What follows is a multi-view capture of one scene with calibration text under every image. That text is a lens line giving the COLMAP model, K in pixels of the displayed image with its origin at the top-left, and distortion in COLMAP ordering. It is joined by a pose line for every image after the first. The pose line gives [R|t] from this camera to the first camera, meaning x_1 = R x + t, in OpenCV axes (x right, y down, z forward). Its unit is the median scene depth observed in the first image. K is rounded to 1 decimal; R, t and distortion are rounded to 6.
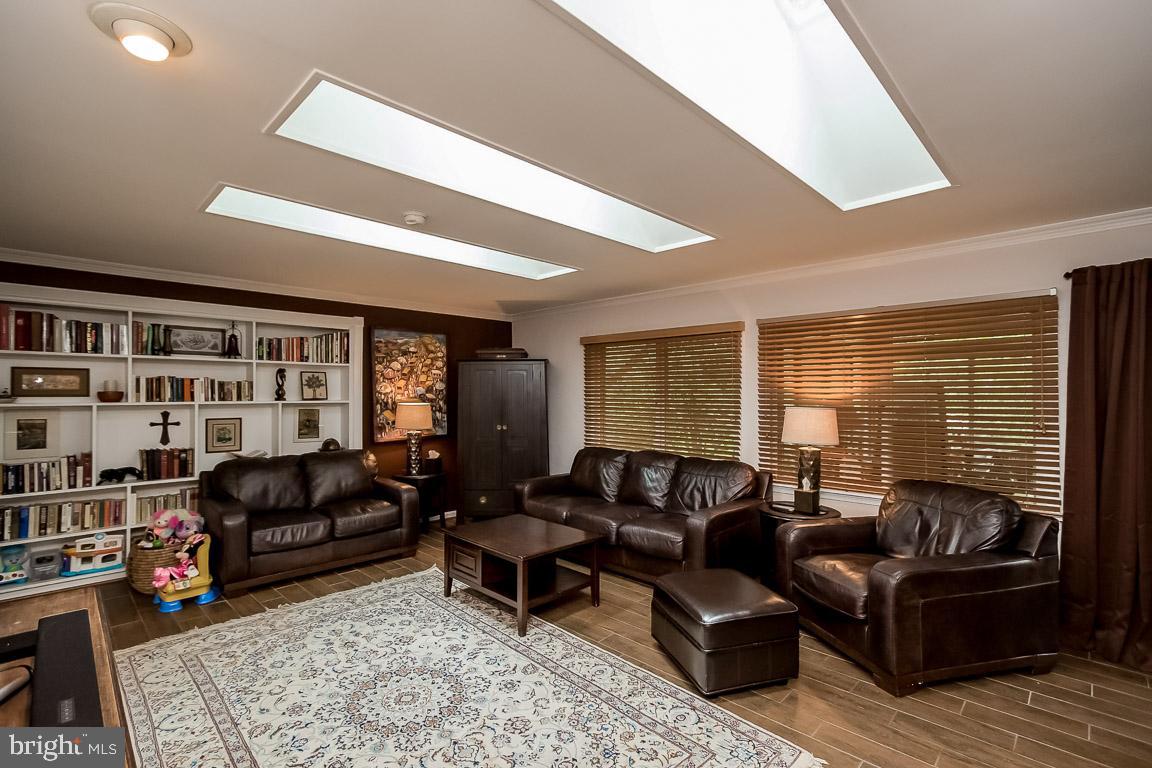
lens RADIAL K [[521.8, 0, 568.0], [0, 521.8, 392.5], [0, 0, 1]] dist [0.011256, 0.001163]
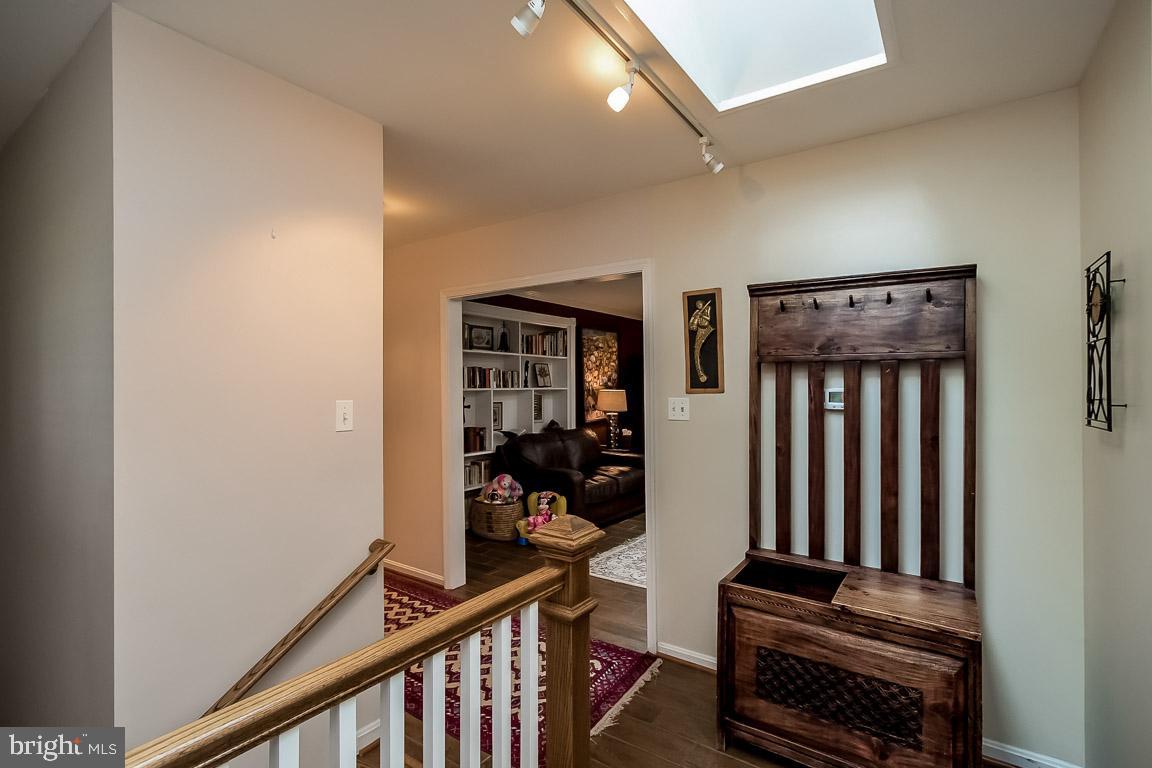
lens RADIAL K [[548.5, 0, 580.4], [0, 548.5, 382.2], [0, 0, 1]] dist [0.001107, -0.001044]
pose [[0.977863, 0.002574, 0.209231, -0.642753], [-0.002458, 0.999997, -0.000813, 0.003511], [-0.209232, 0.000281, 0.977866, -0.228503]]
